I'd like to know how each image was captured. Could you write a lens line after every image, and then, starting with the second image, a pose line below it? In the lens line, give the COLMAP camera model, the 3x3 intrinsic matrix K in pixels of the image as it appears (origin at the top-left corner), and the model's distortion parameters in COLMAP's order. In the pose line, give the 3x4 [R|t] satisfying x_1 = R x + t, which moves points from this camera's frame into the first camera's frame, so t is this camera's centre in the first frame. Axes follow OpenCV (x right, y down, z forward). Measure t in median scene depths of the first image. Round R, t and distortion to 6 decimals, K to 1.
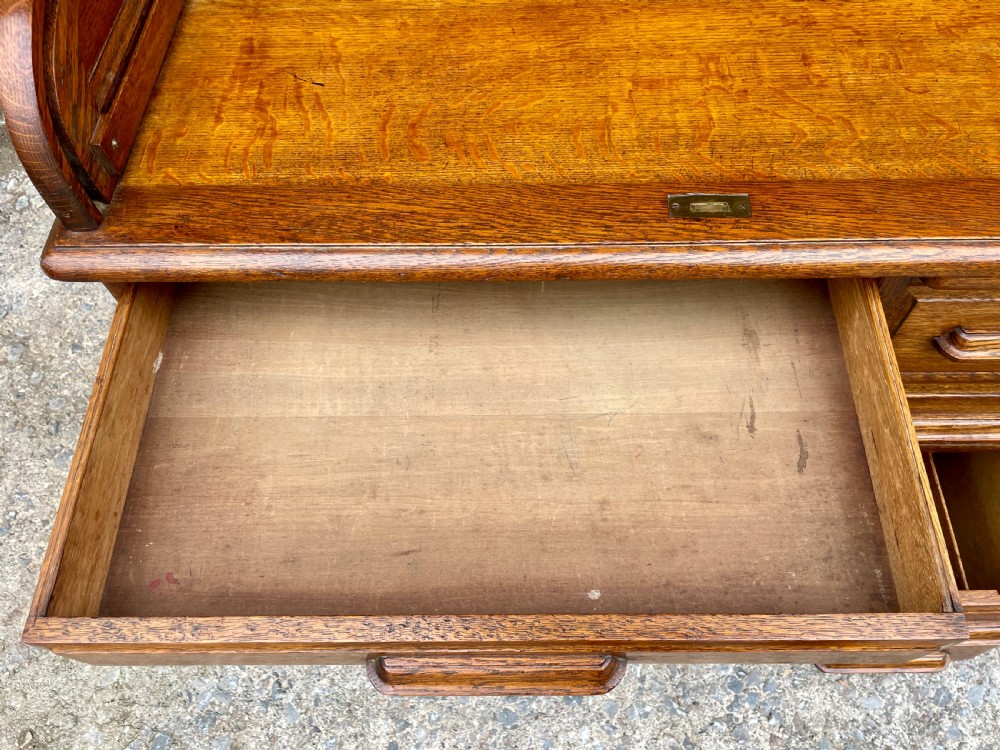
lens RADIAL K [[761.6, 0, 512.5], [0, 761.6, 387.5], [0, 0, 1]] dist [0.087968, -0.125222]
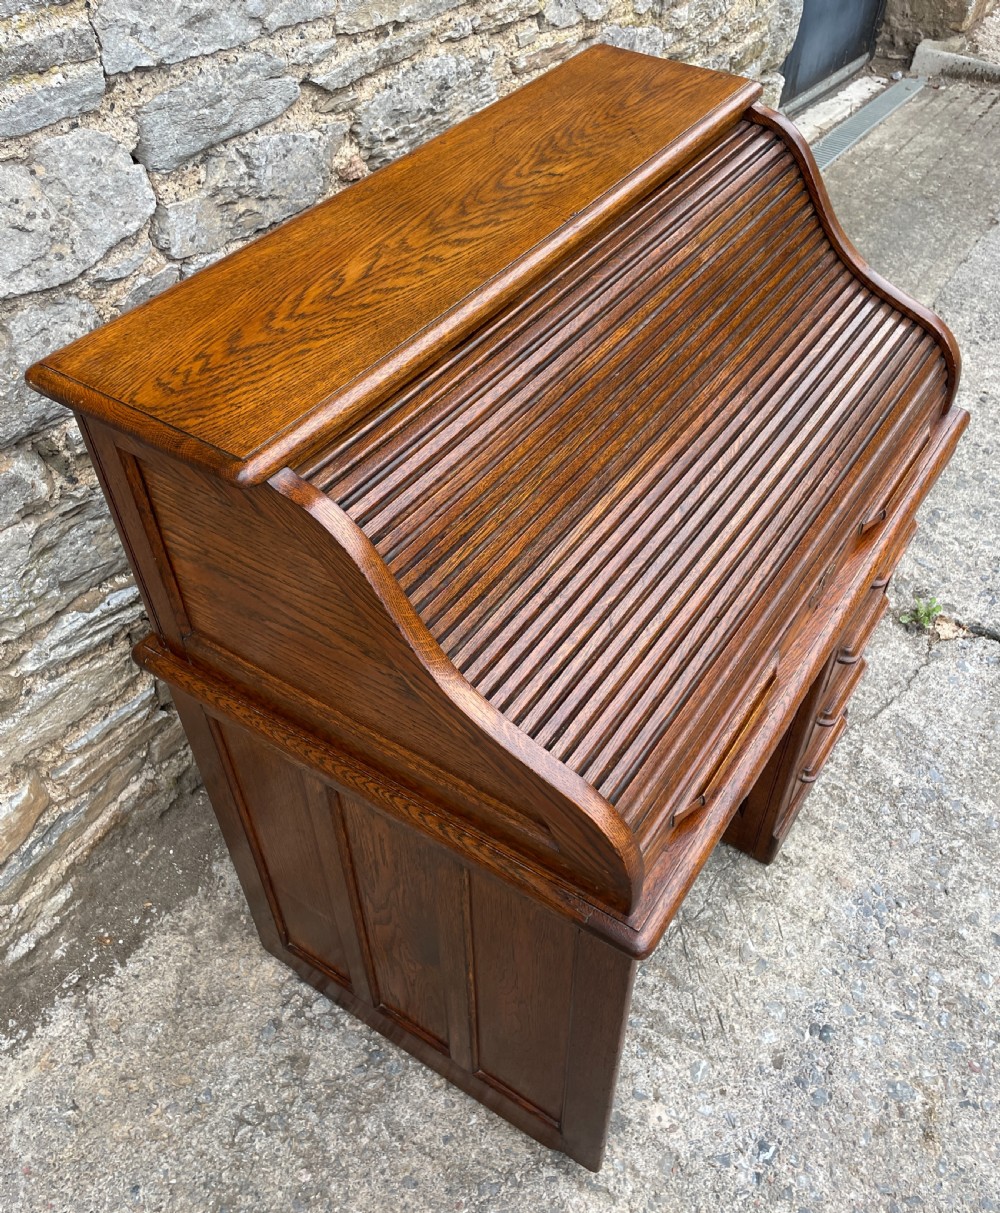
lens RADIAL K [[1040.4, 0, 512.1], [0, 1040.4, 611.5], [0, 0, 1]] dist [0.085320, -0.123038]
pose [[0.538389, -0.585858, 0.605729, -1.207480], [0.718268, 0.694948, 0.033733, -0.637866], [-0.440714, 0.416914, 0.794955, -0.384304]]
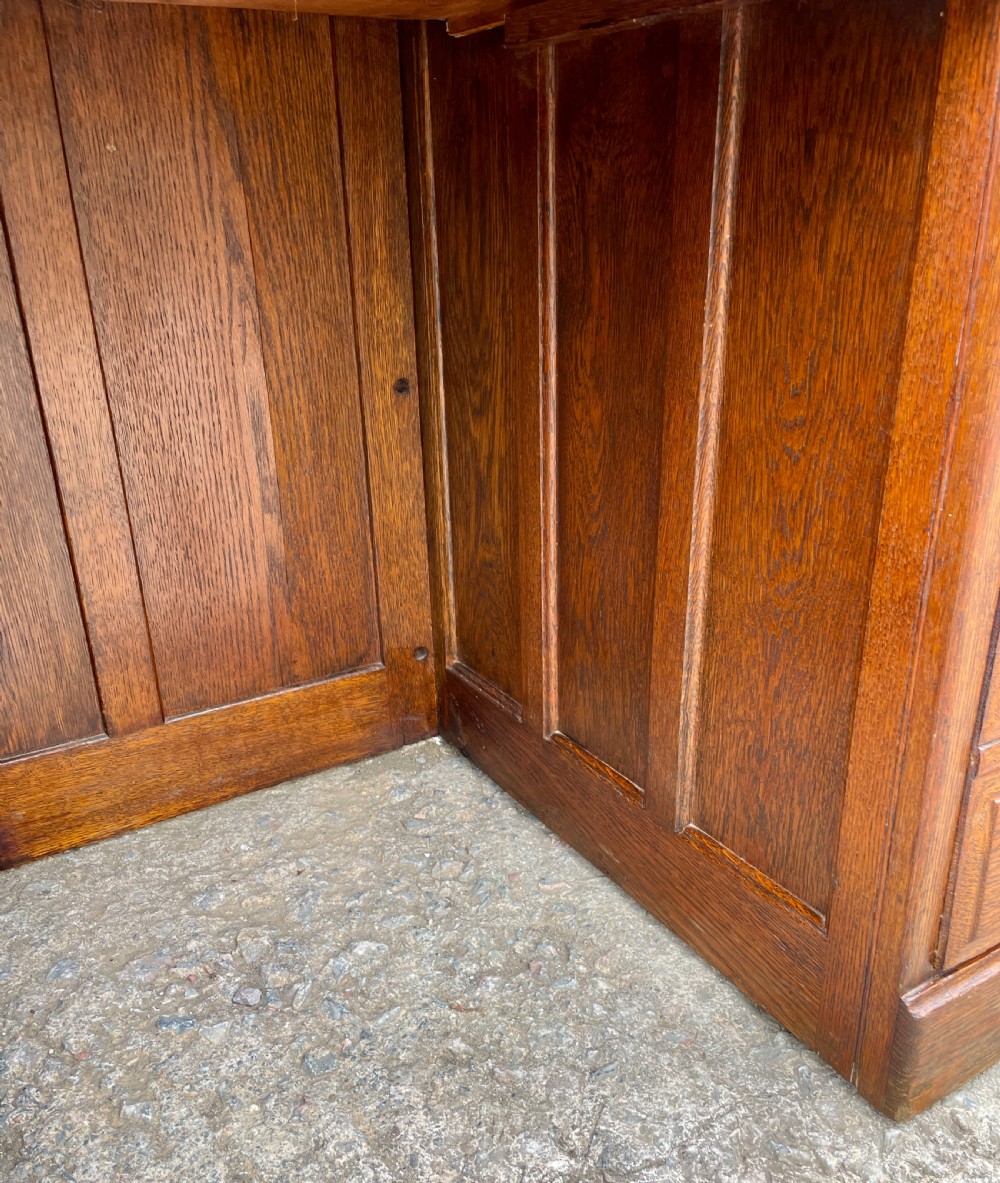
lens RADIAL K [[1040.6, 0, 513.4], [0, 1040.6, 656.9], [0, 0, 1]] dist [0.085618, -0.124209]
pose [[0.843514, -0.207582, 0.495373, -0.240093], [0.462314, 0.750085, -0.472904, 0.397379], [-0.273406, 0.627919, 0.728675, 0.928965]]
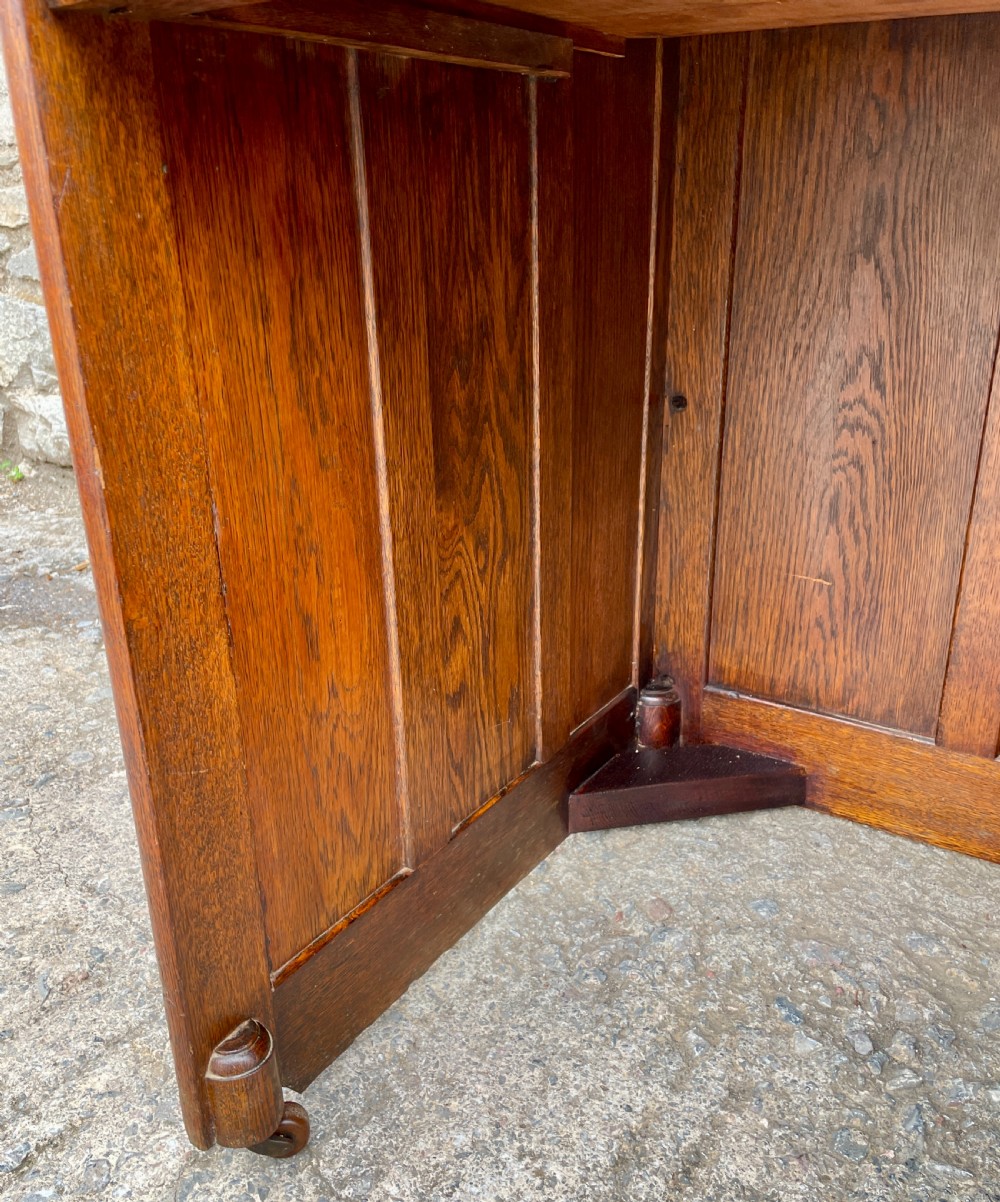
lens RADIAL K [[1053.3, 0, 504.3], [0, 1053.3, 614.5], [0, 0, 1]] dist [0.085224, -0.126999]
pose [[0.834714, 0.216007, -0.506550, 0.174325], [-0.479784, 0.736764, -0.476431, 0.373226], [0.270295, 0.640718, 0.718624, 0.905034]]
